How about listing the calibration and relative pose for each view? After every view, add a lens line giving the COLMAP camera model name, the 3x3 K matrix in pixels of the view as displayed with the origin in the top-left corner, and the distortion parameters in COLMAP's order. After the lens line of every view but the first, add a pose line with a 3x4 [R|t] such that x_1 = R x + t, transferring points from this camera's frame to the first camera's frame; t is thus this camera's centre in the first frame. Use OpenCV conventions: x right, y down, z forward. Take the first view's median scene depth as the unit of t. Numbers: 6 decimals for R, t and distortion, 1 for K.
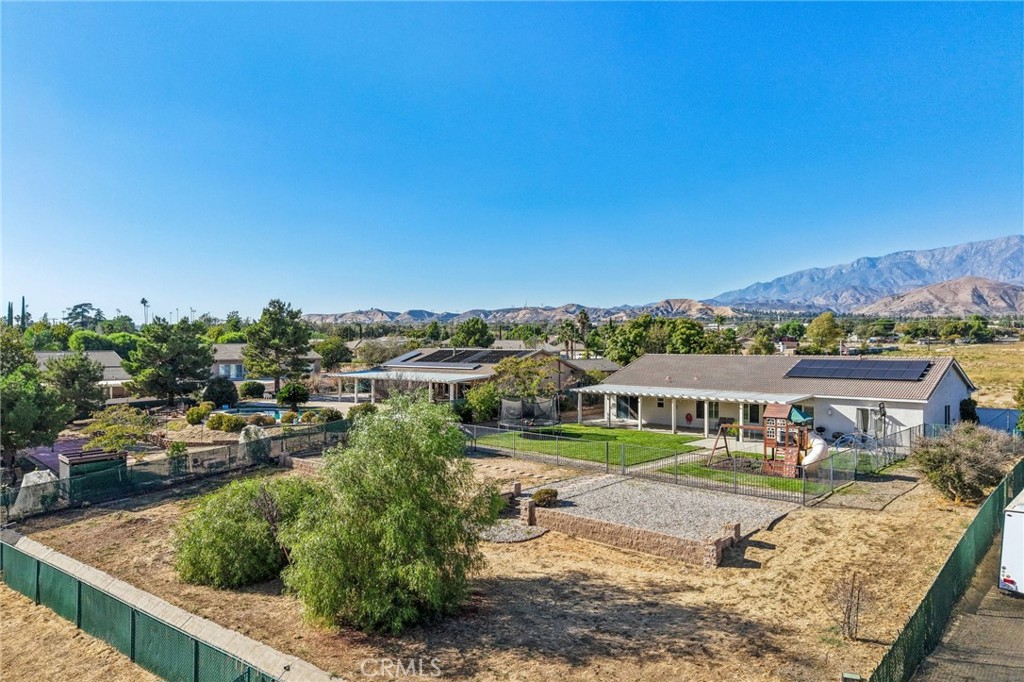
lens RADIAL K [[686.2, 0, 507.8], [0, 686.2, 344.7], [0, 0, 1]] dist [0.000801, -0.001191]
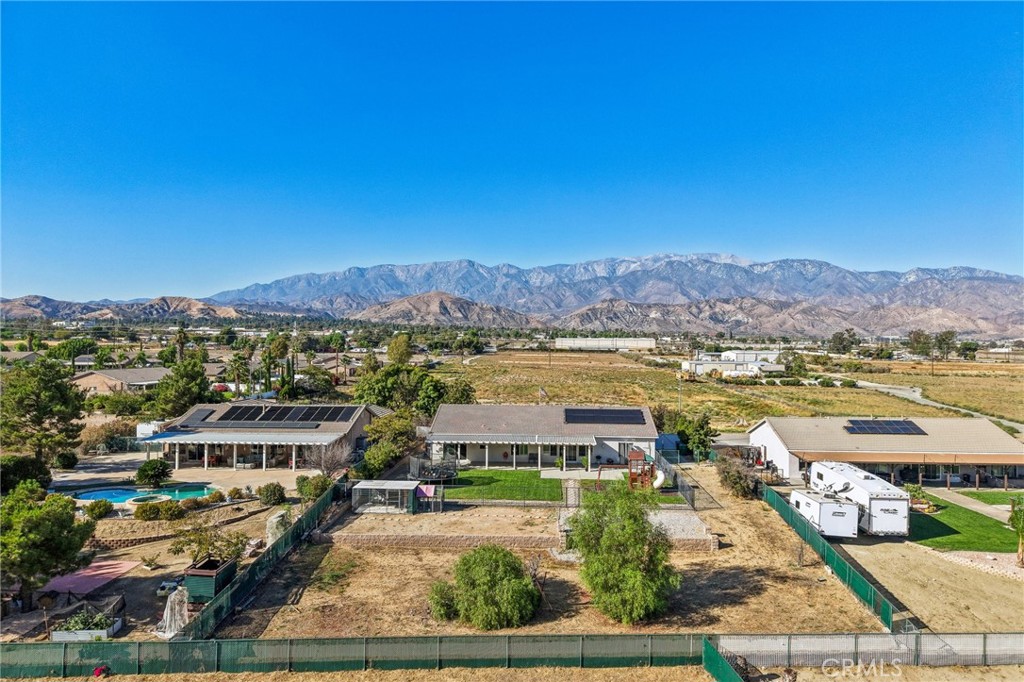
lens RADIAL K [[686.2, 0, 507.8], [0, 686.2, 344.7], [0, 0, 1]] dist [0.000801, -0.001191]
pose [[0.759701, 0.005317, 0.650251, -0.629814], [-0.005593, 0.999983, -0.001642, -0.113361], [-0.650248, -0.002389, 0.759718, -0.049366]]
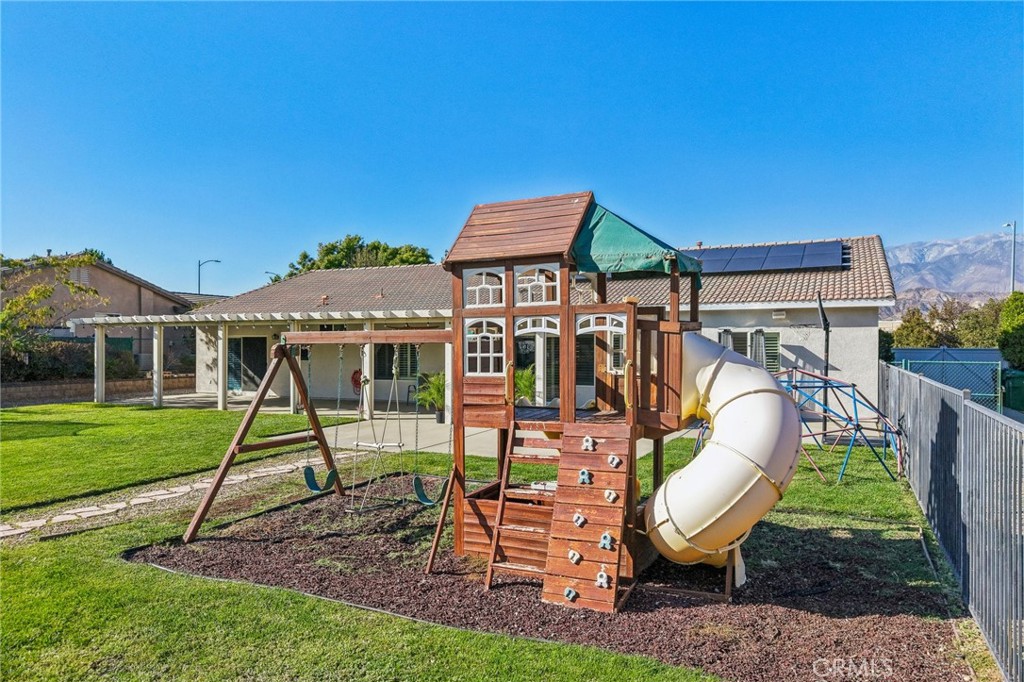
lens RADIAL K [[676.5, 0, 514.7], [0, 676.5, 352.3], [0, 0, 1]] dist [0.028780, -0.039768]
pose [[0.949167, -0.002589, 0.314762, 0.222361], [-0.000209, 0.999961, 0.008853, 0.085055], [-0.314773, -0.008468, 0.949129, 0.549577]]
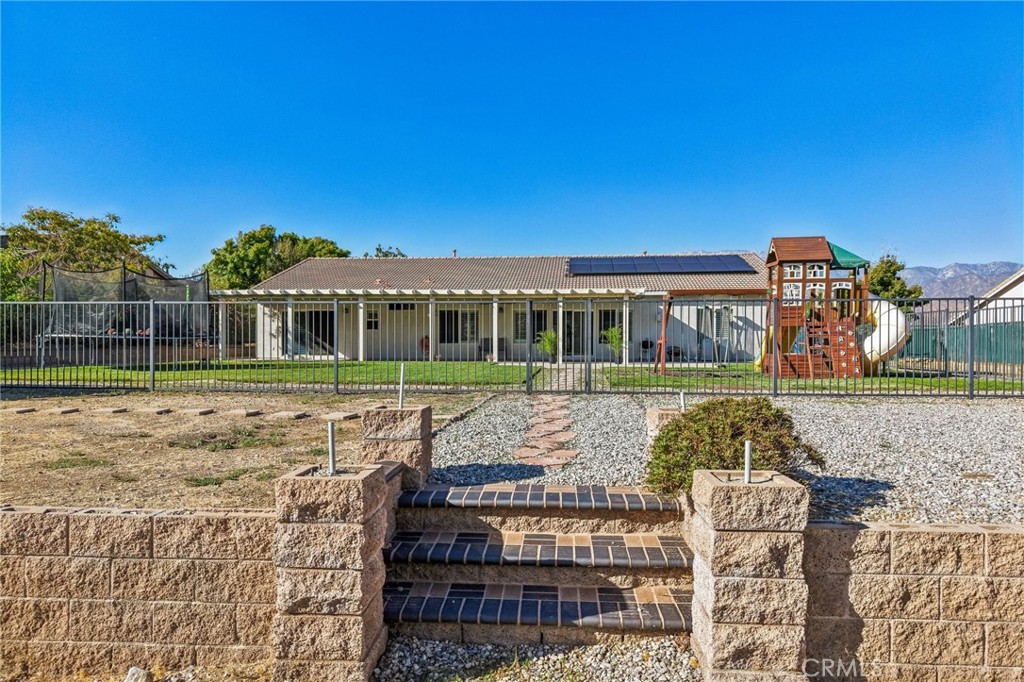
lens RADIAL K [[686.2, 0, 507.8], [0, 686.2, 344.7], [0, 0, 1]] dist [0.000801, -0.001191]
pose [[0.782831, 0.003759, 0.622223, -0.045395], [-0.001312, 0.999990, -0.004390, 0.110157], [-0.622233, 0.002620, 0.782828, 0.498478]]
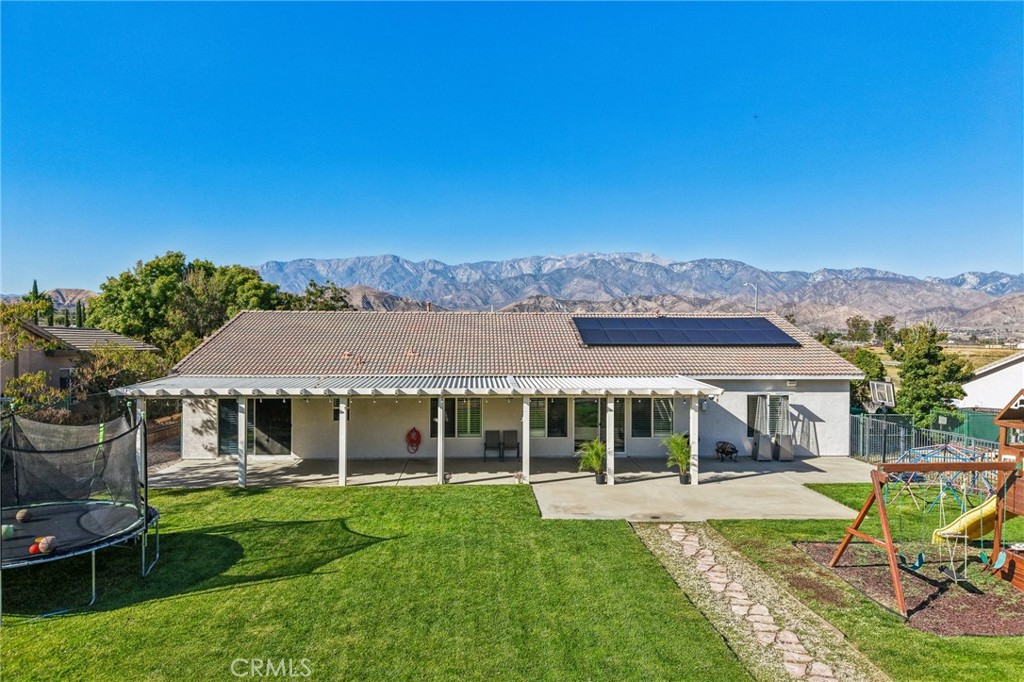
lens RADIAL K [[676.9, 0, 513.8], [0, 676.9, 352.1], [0, 0, 1]] dist [0.045040, -0.046498]
pose [[0.678642, -0.005848, 0.734446, -0.021815], [-0.003106, 0.999937, 0.010832, 0.043841], [-0.734462, -0.009632, 0.678581, 0.645168]]
